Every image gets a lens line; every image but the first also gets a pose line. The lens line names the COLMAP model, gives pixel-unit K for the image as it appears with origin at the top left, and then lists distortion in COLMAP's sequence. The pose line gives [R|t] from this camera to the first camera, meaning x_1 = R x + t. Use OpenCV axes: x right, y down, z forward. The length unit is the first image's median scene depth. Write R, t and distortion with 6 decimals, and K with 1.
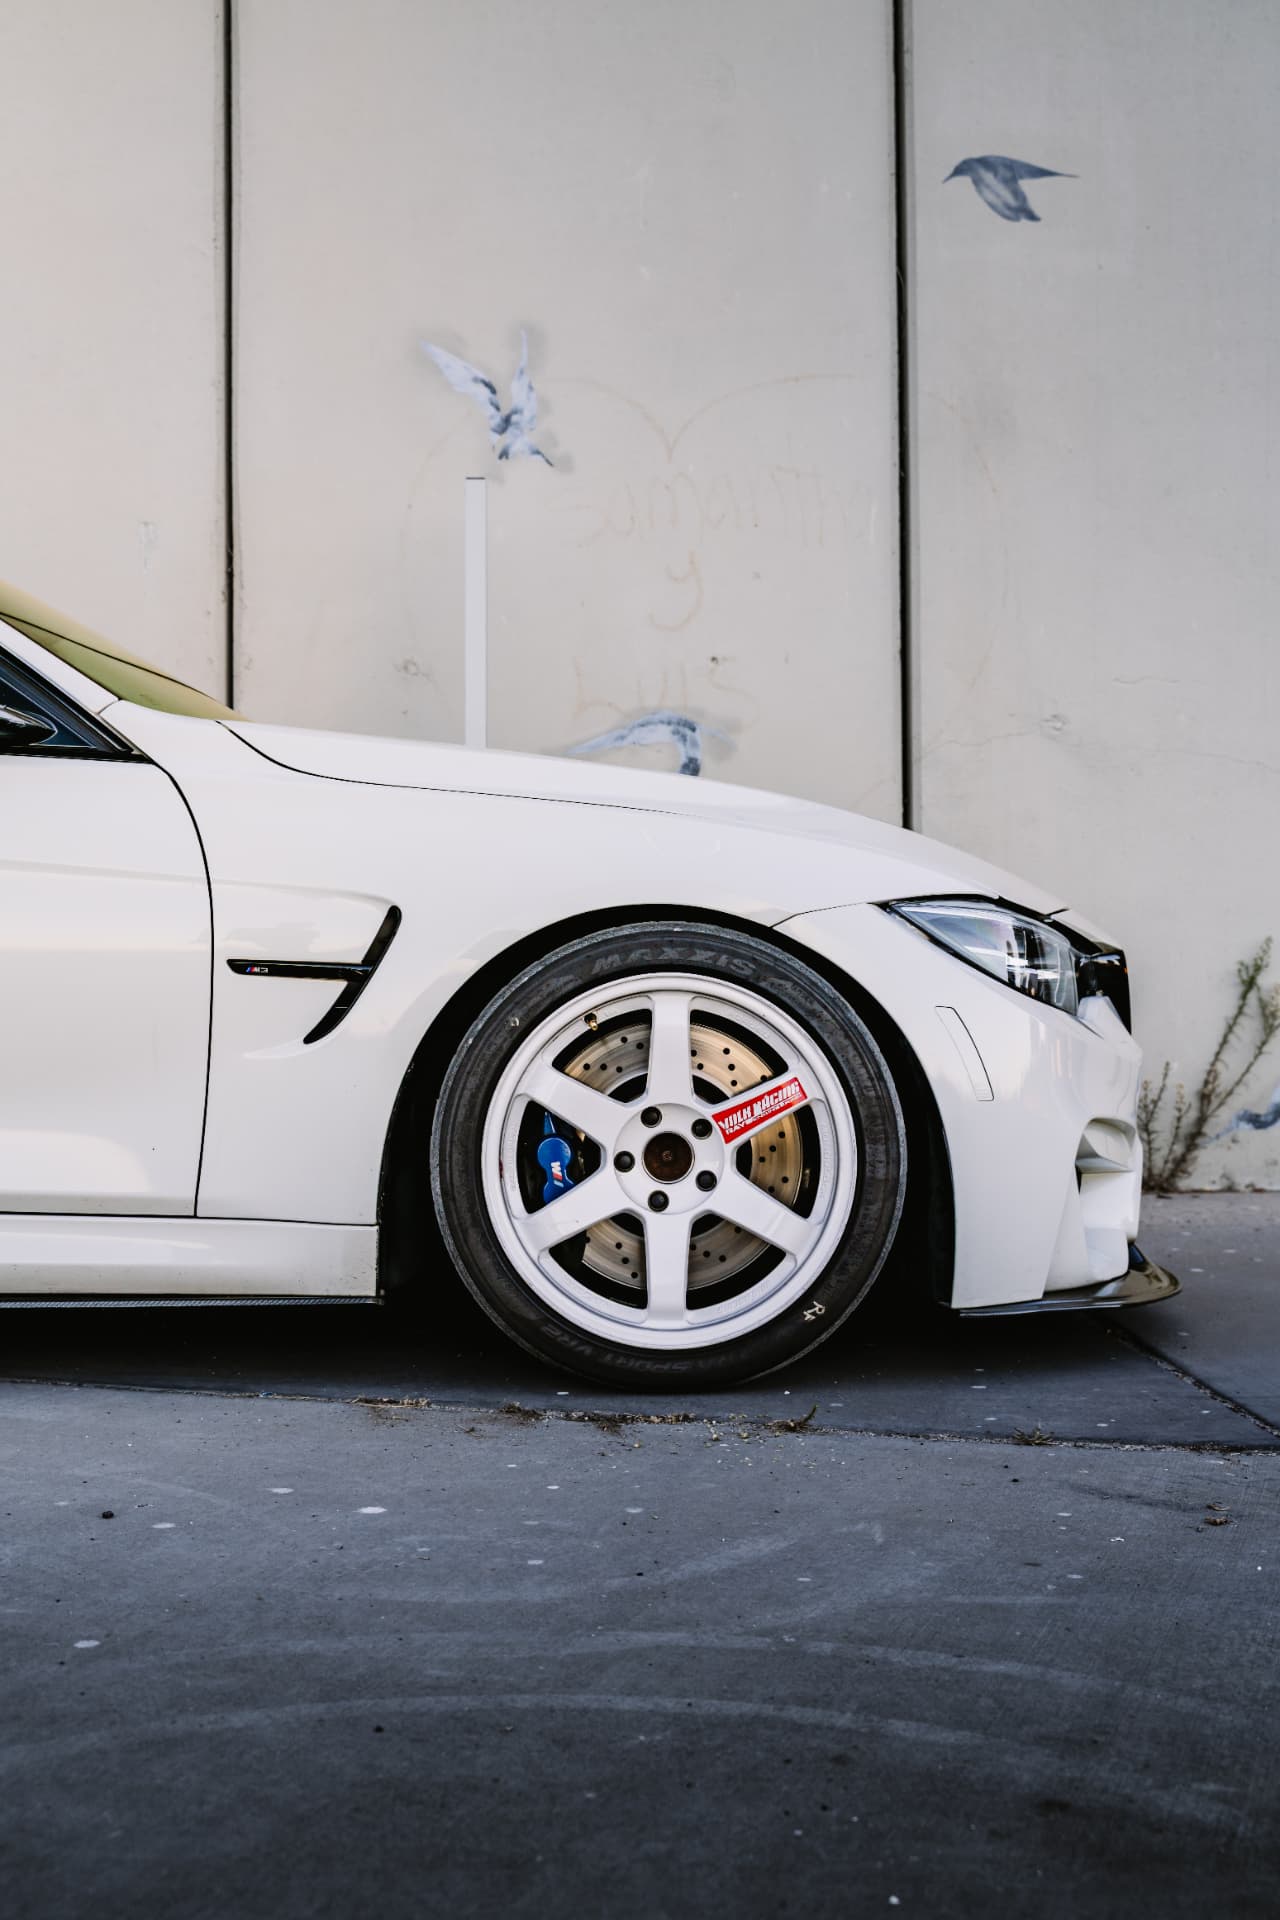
lens RADIAL K [[2202.5, 0, 640.0], [0, 2202.5, 960.0], [0, 0, 1]] dist [0.015854, 0.003762]
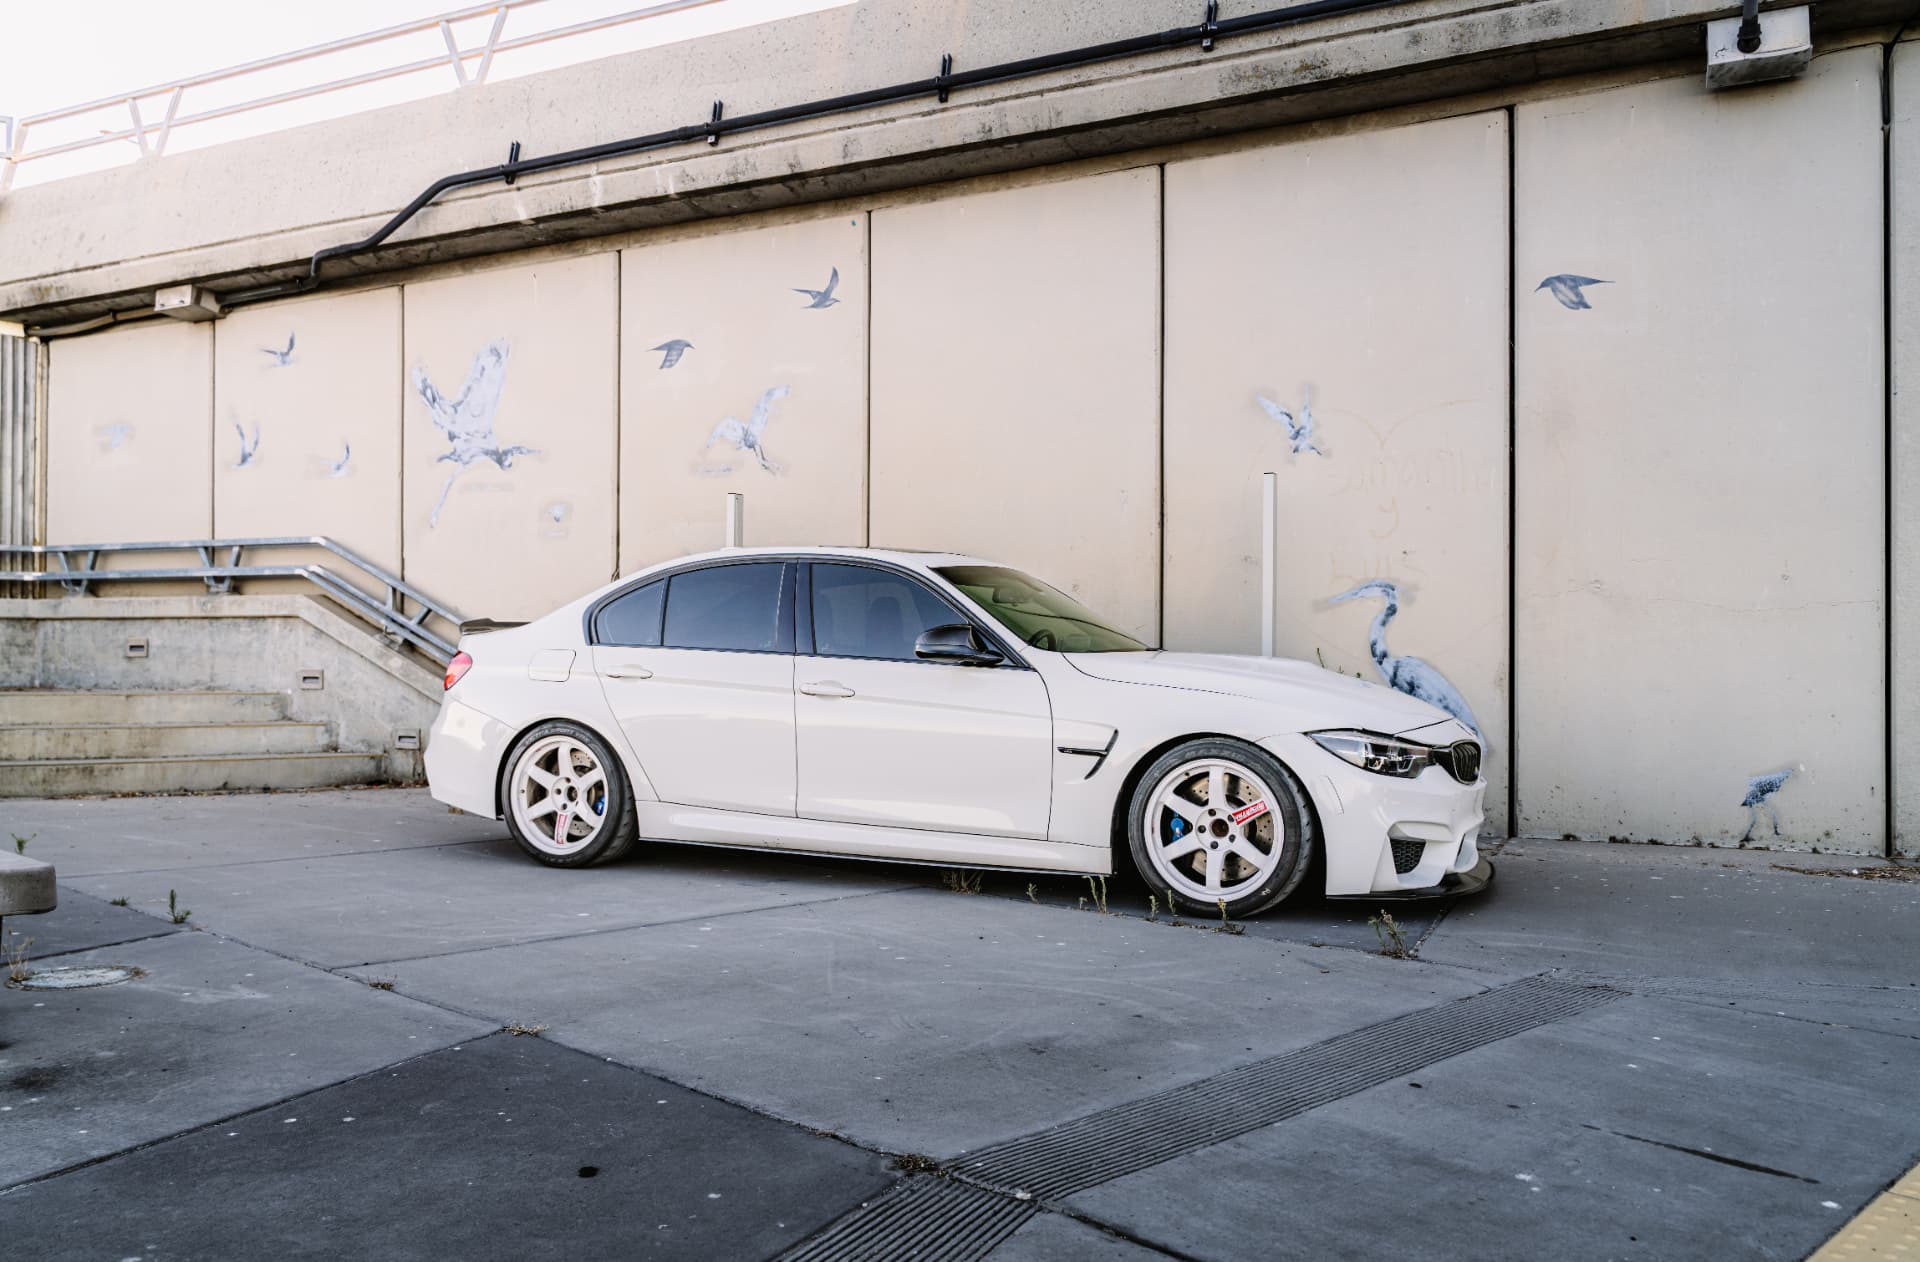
lens RADIAL K [[1558.3, 0, 966.9], [0, 1558.3, 659.5], [0, 0, 1]] dist [-0.007785, -0.003568]
pose [[0.910525, 0.011173, -0.413303, 0.500118], [-0.001238, 0.999704, 0.024298, -0.153816], [0.413452, -0.021612, 0.910269, -0.788178]]
